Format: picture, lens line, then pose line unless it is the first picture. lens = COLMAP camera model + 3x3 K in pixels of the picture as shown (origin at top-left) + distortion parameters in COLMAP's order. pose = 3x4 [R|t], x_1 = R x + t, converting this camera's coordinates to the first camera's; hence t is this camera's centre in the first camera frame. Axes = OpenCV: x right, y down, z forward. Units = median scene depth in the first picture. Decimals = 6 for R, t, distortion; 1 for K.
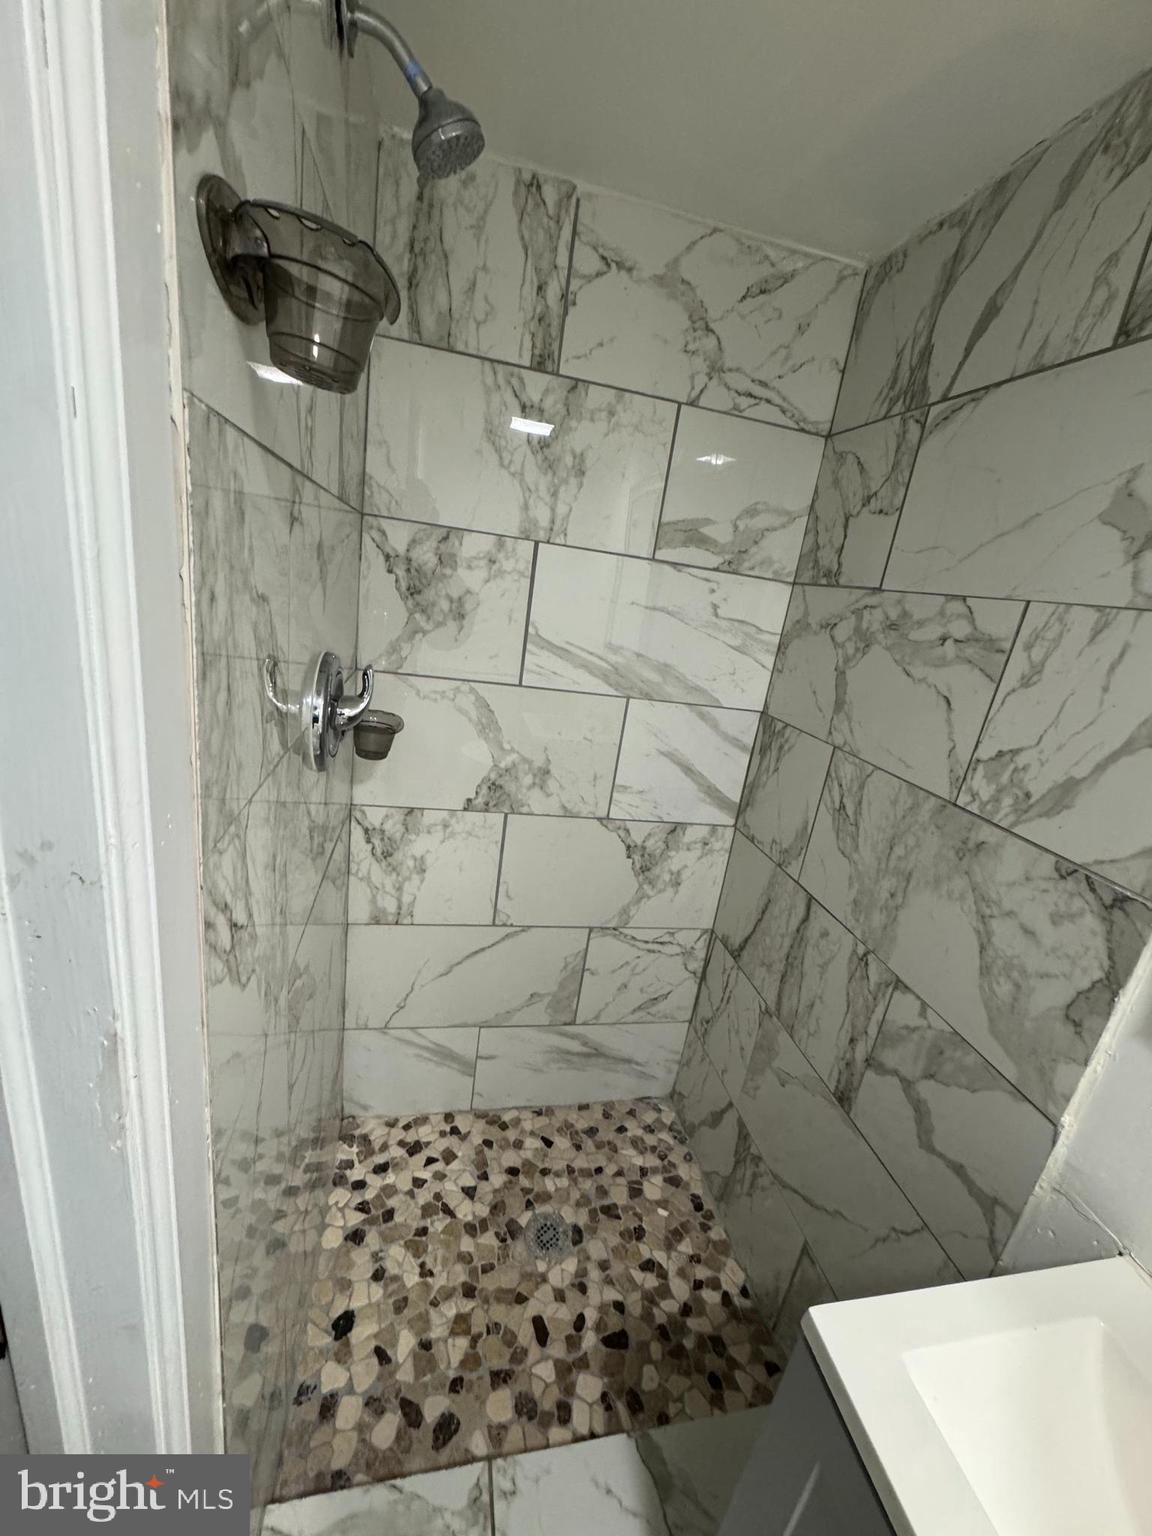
lens RADIAL K [[614.2, 0, 575.0], [0, 614.2, 767.5], [0, 0, 1]] dist [-0.002549, 0.000211]
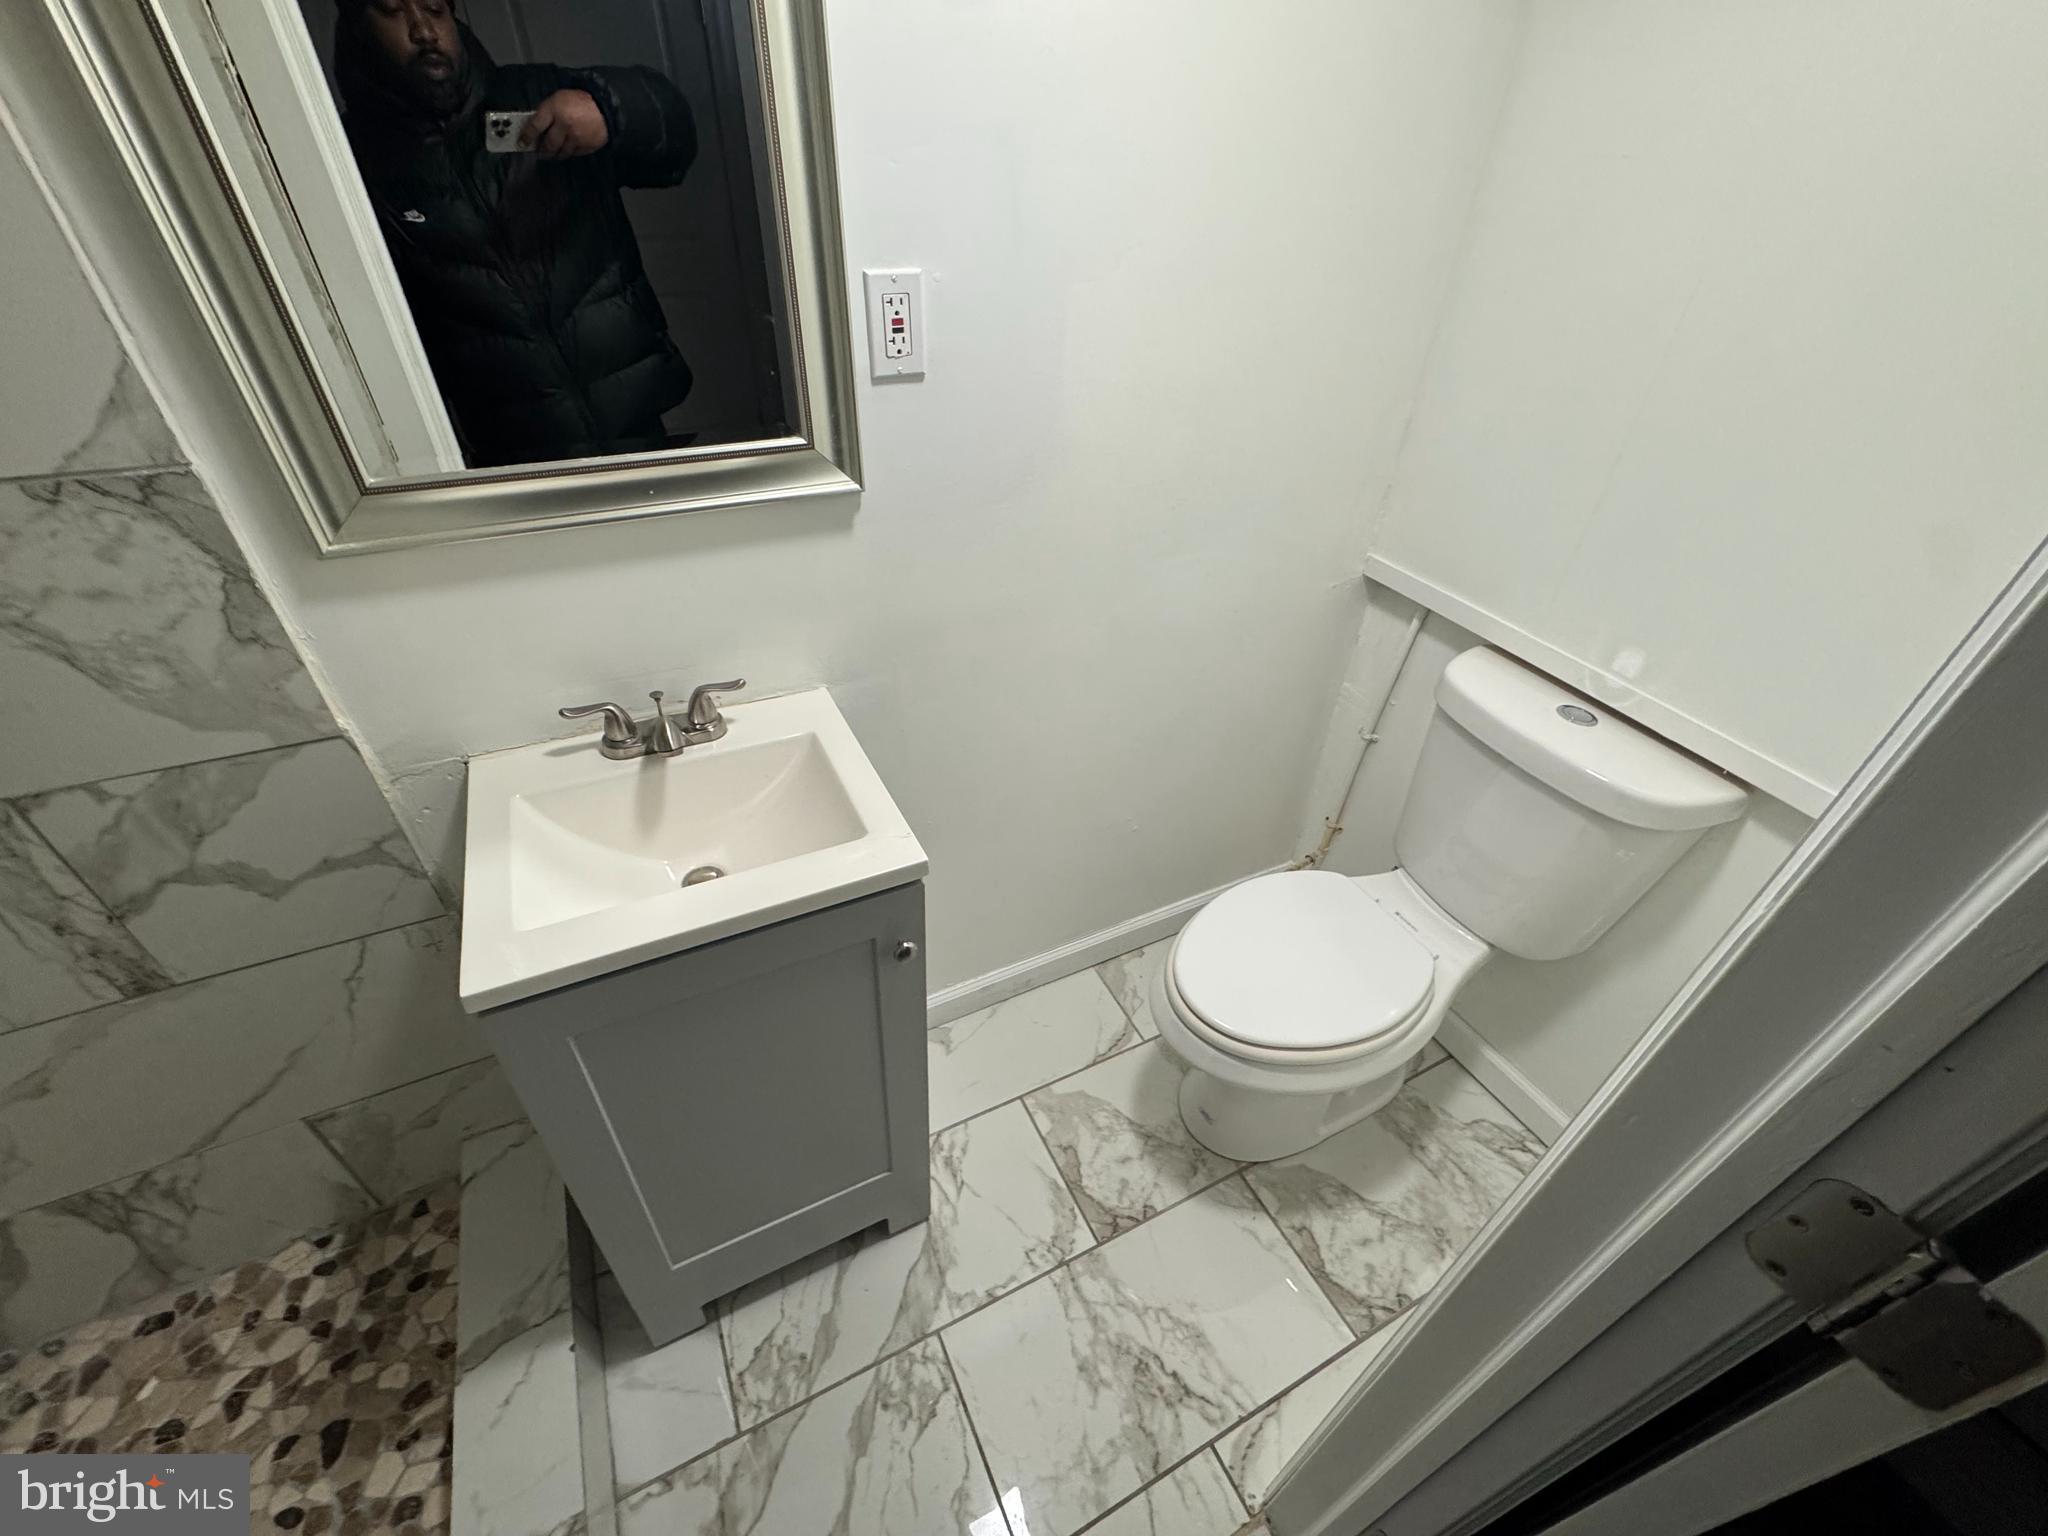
lens RADIAL K [[819.0, 0, 1019.7], [0, 819.0, 772.6], [0, 0, 1]] dist [-0.002549, 0.000211]
pose [[-0.252438, -0.695529, 0.672692, -0.260375], [0.223287, 0.634571, 0.739907, -0.054962], [-0.941498, 0.336984, -0.004888, 0.032633]]
